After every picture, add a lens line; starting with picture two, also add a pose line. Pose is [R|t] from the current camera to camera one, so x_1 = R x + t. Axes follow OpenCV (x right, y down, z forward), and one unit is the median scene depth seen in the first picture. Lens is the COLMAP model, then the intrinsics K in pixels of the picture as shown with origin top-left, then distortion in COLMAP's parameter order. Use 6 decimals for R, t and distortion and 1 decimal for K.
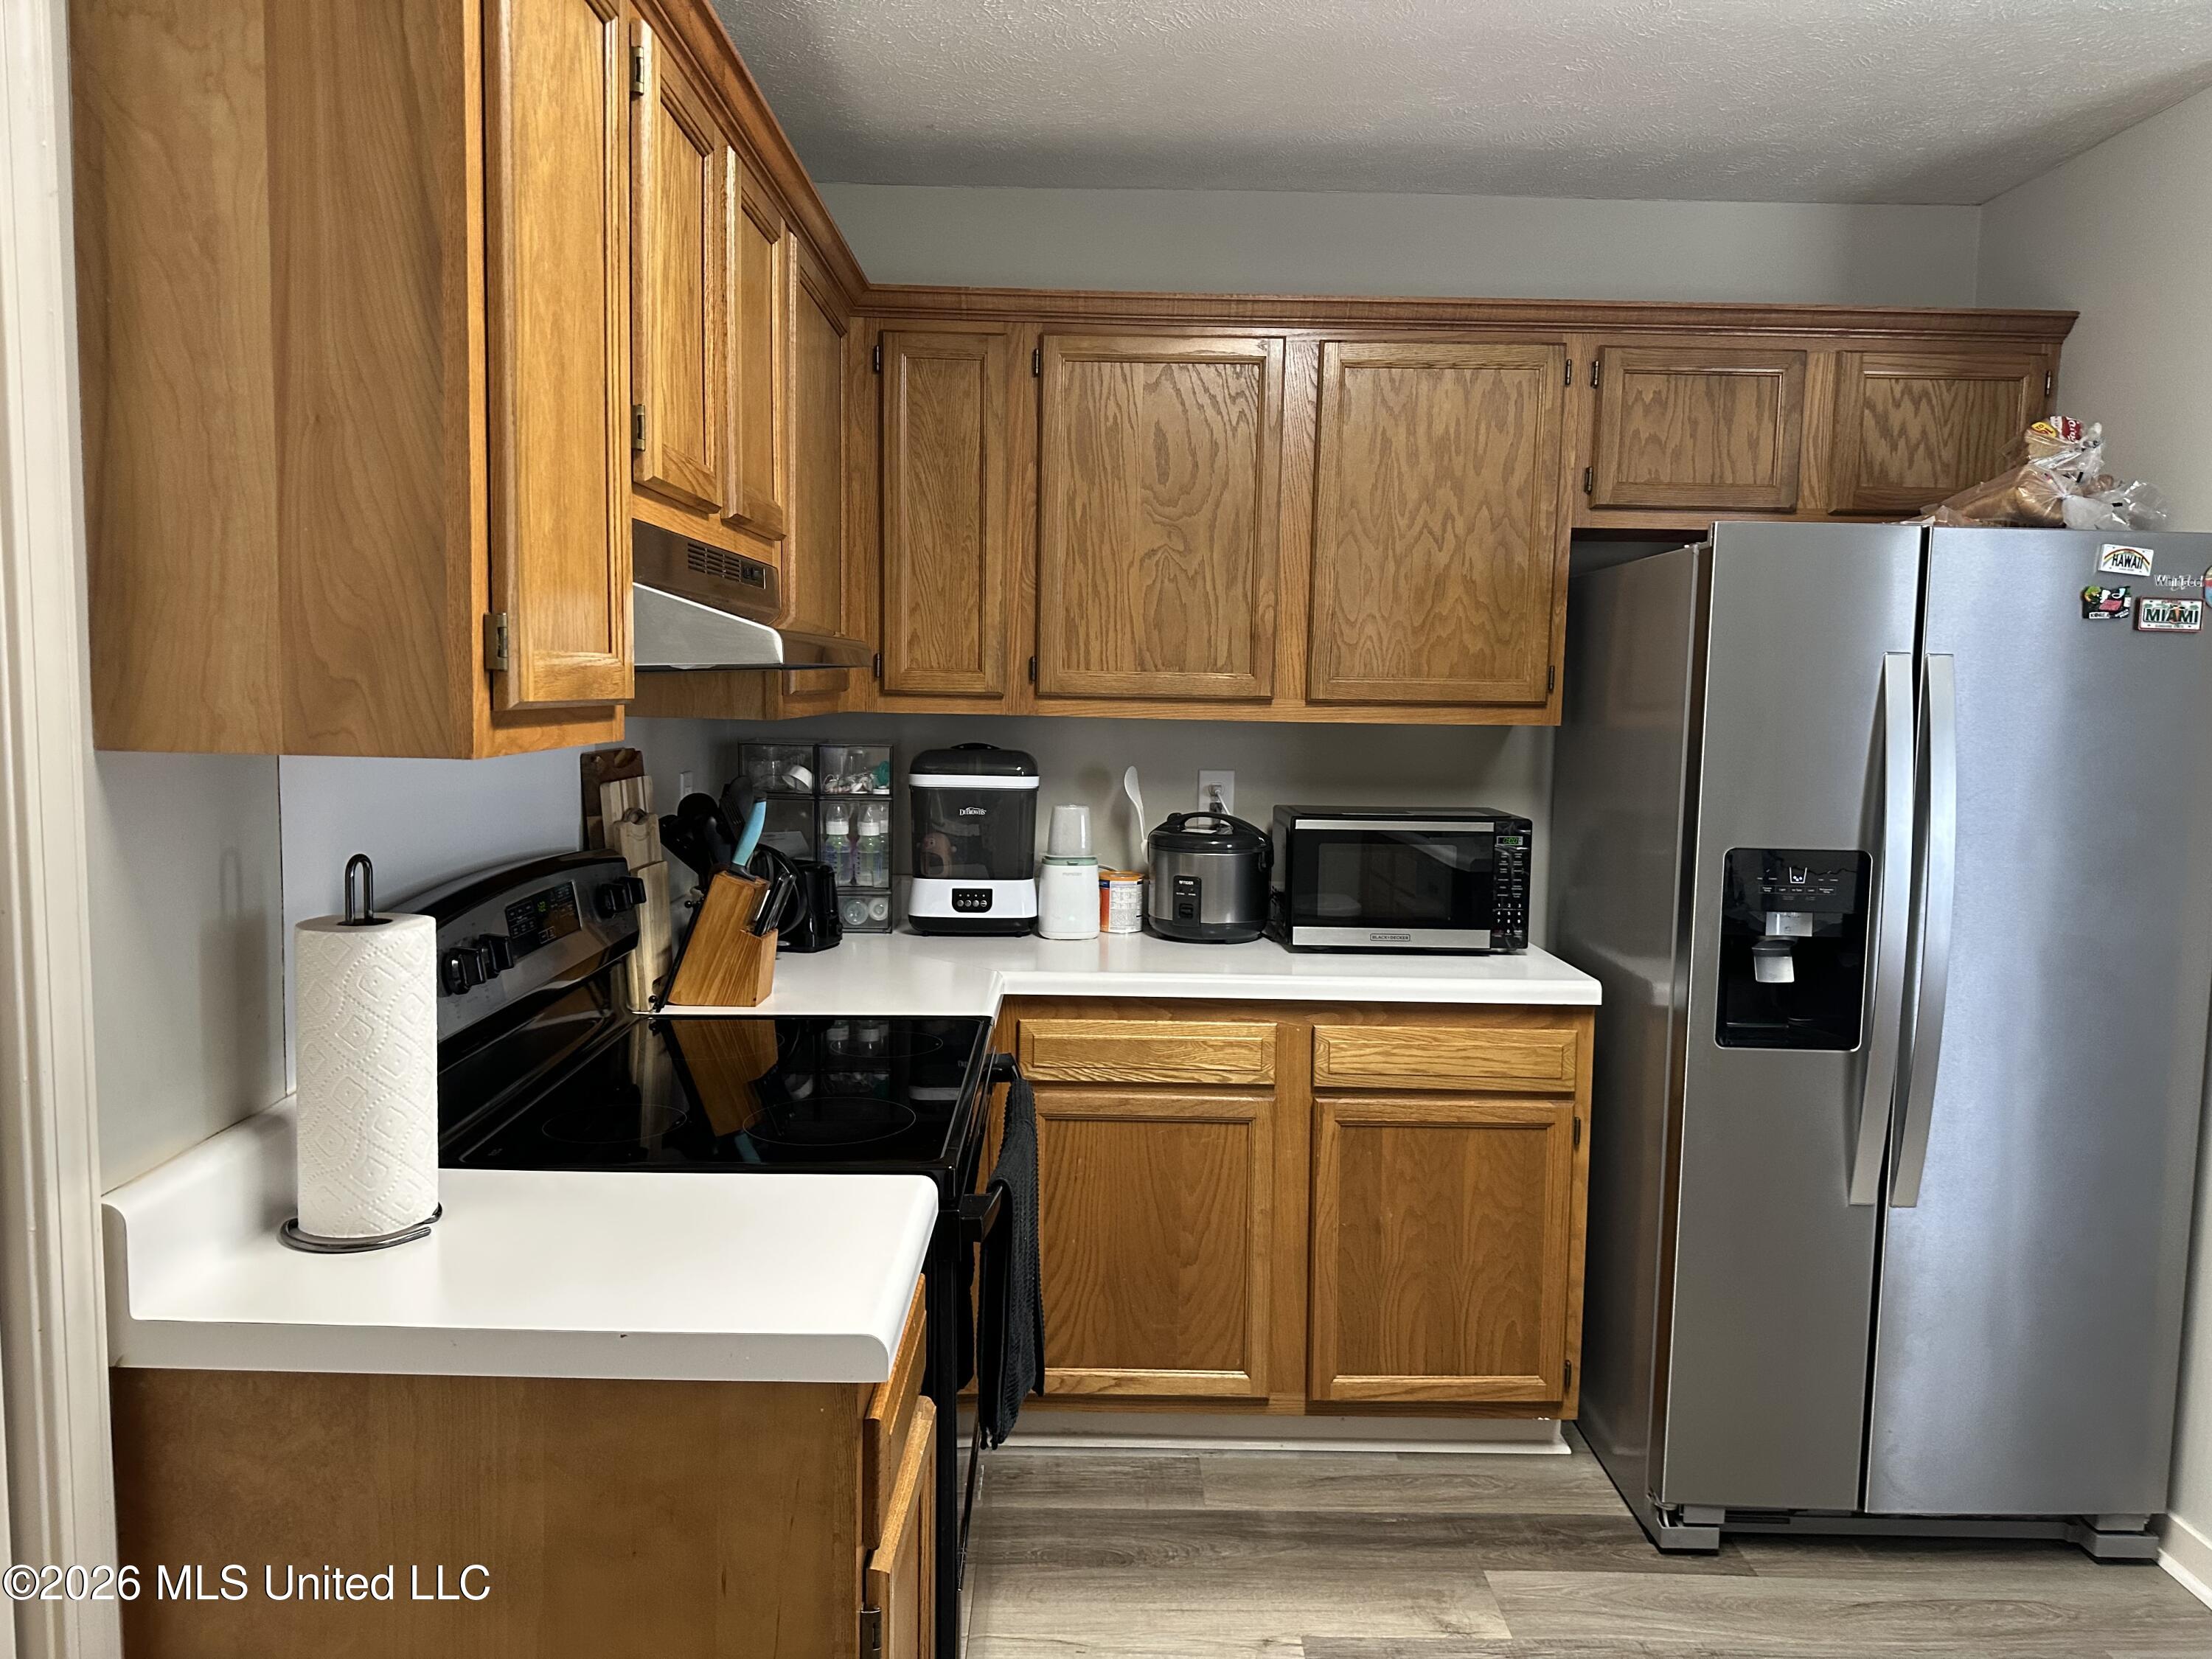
lens RADIAL K [[1597.6, 0, 1116.0], [0, 1597.6, 854.8], [0, 0, 1]] dist [0.087757, -0.089917]
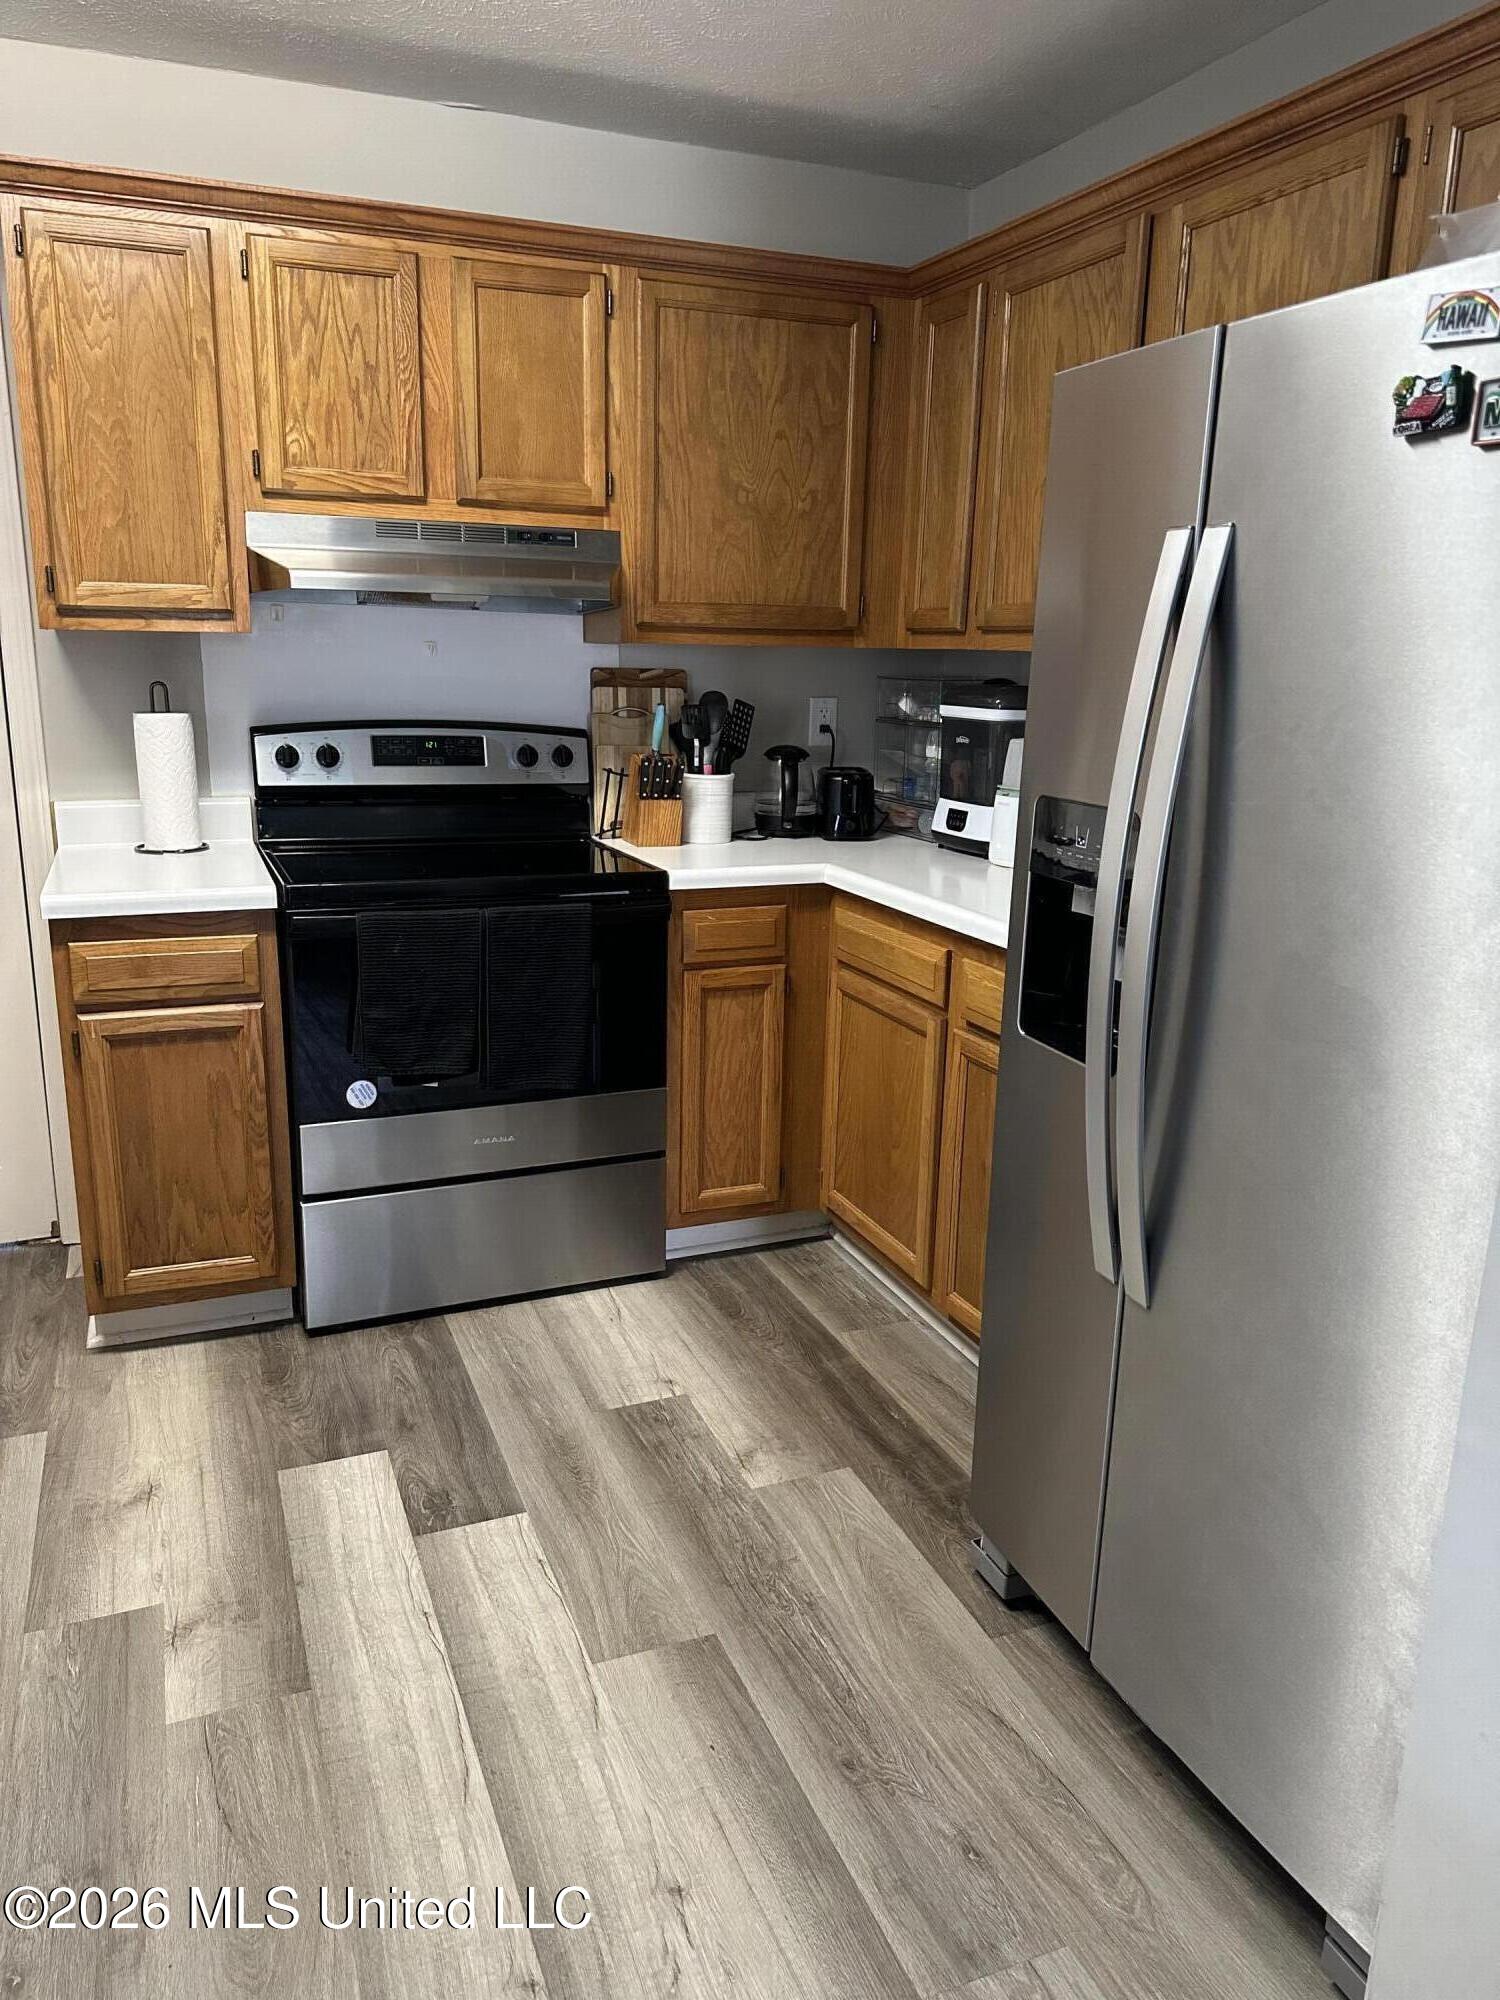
lens RADIAL K [[1382.1, 0, 749.6], [0, 1382.1, 1029.9], [0, 0, 1]] dist [0.063902, -0.065124]
pose [[0.369290, 0.241691, -0.897335, 0.867720], [-0.124571, 0.969748, 0.209929, -0.016843], [0.920927, 0.034257, 0.388226, 0.528027]]
